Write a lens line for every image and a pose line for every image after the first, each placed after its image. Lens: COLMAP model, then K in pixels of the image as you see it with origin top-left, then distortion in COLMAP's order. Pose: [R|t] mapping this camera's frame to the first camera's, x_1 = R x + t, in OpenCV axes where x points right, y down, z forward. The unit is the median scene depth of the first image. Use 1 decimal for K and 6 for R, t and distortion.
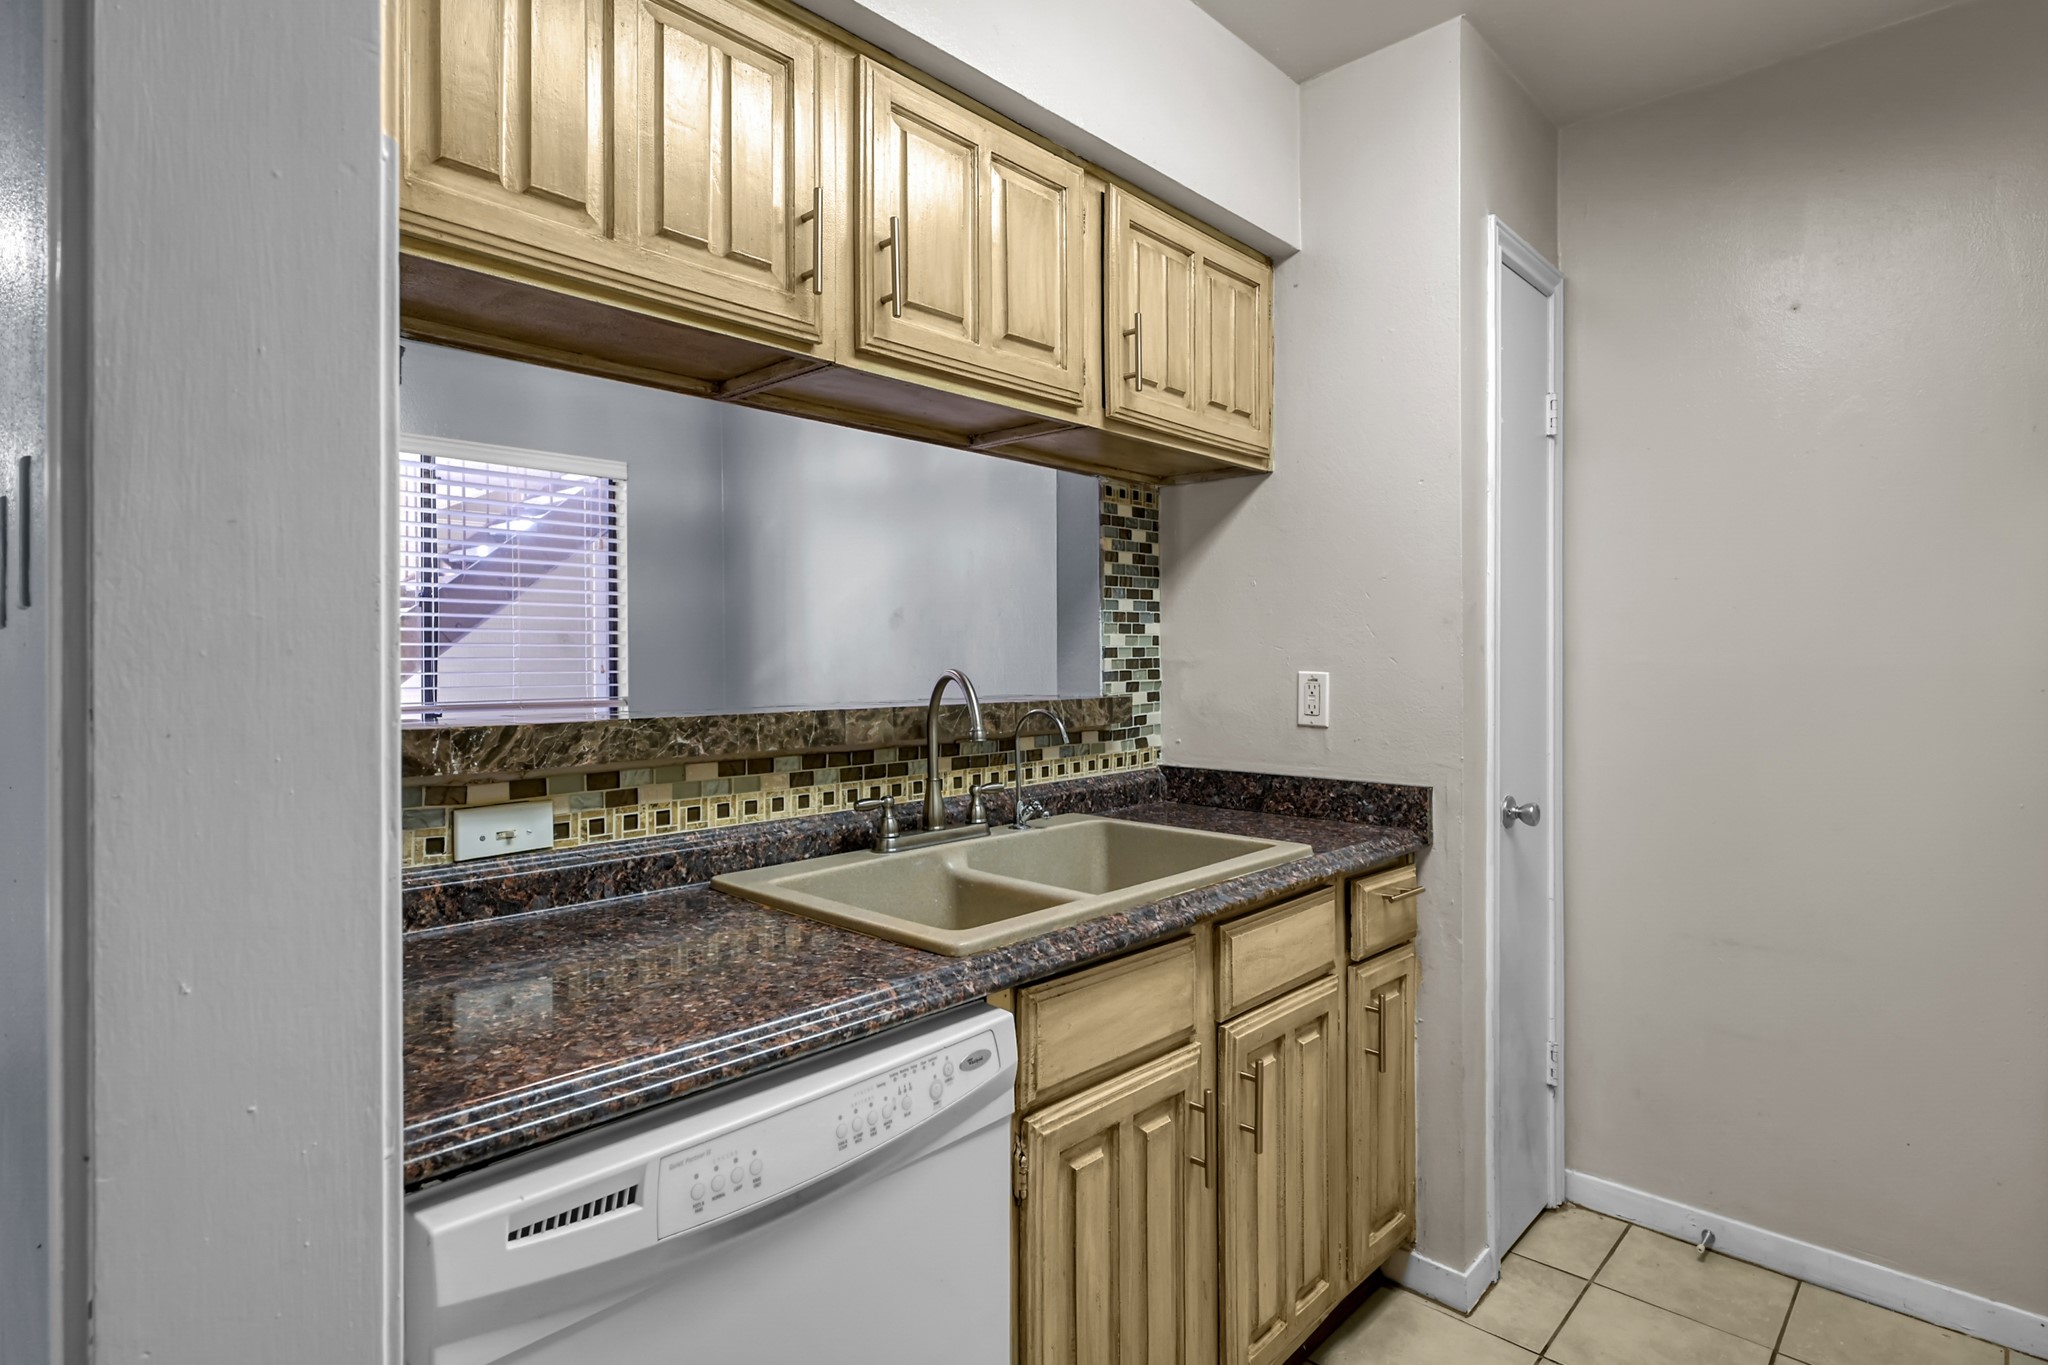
lens RADIAL K [[1044.2, 0, 1023.1], [0, 1044.2, 656.8], [0, 0, 1]] dist [0.001513, 0.000898]
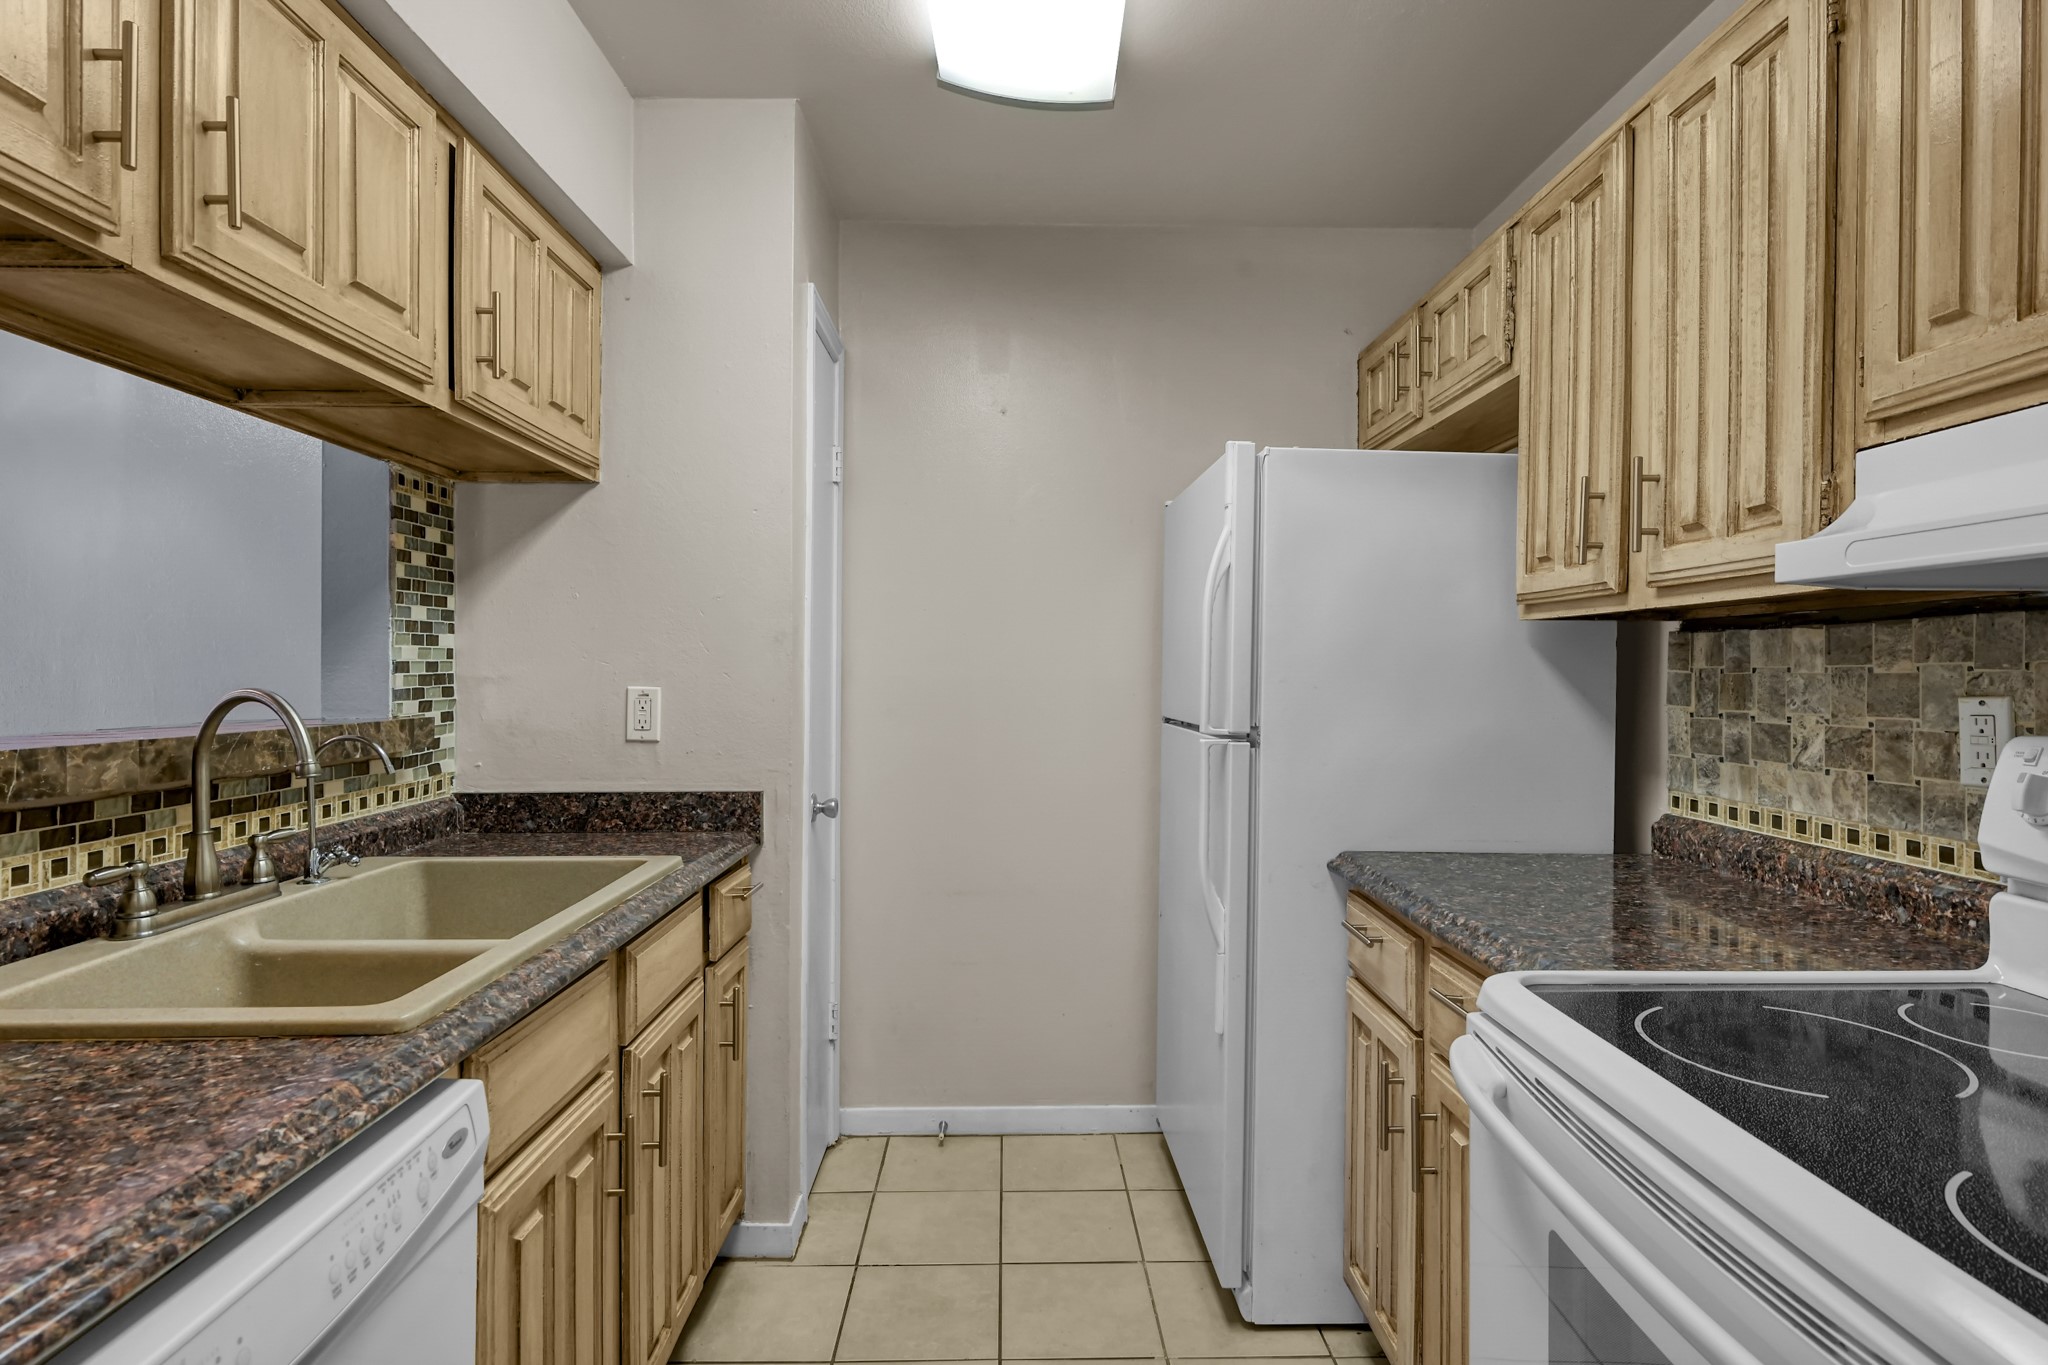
lens RADIAL K [[1018.5, 0, 1032.5], [0, 1018.5, 674.5], [0, 0, 1]] dist [0.000491, 0.000712]
pose [[0.716875, -0.001642, 0.697200, -0.156507], [-0.000148, 0.999997, 0.002508, -0.000053], [-0.697202, -0.001901, 0.716873, 0.039136]]
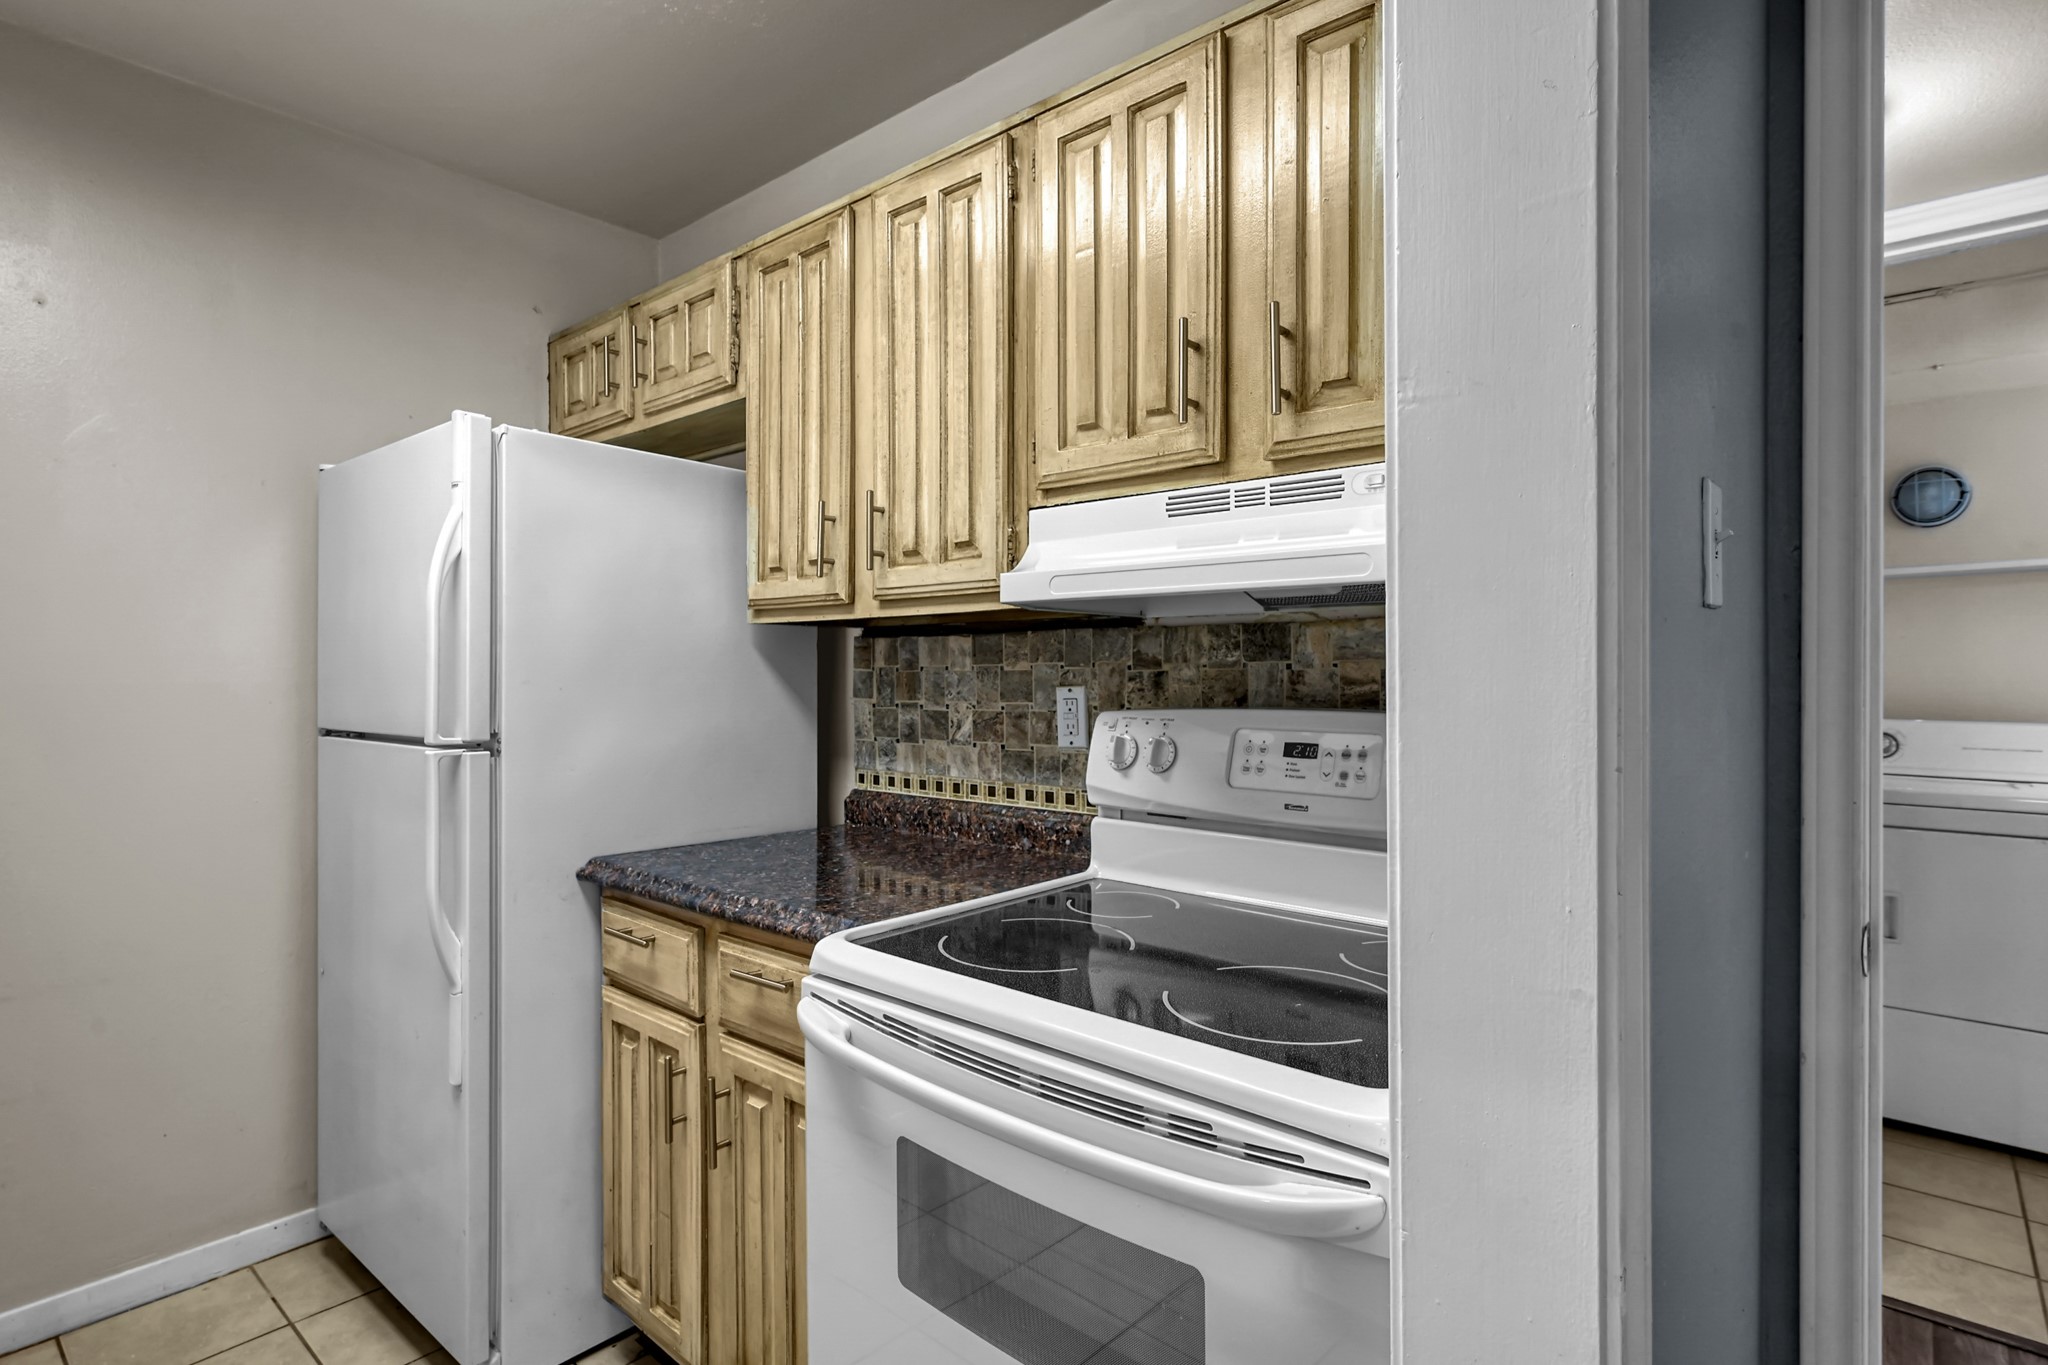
lens RADIAL K [[1031.0, 0, 1024.0], [0, 1031.0, 682.5], [0, 0, 1]] dist [0.000846, 0.000624]
pose [[-0.037902, -0.012248, 0.999206, -0.234360], [0.005802, 0.999905, 0.012477, 0.000046], [-0.999265, 0.006270, -0.037827, 0.176570]]
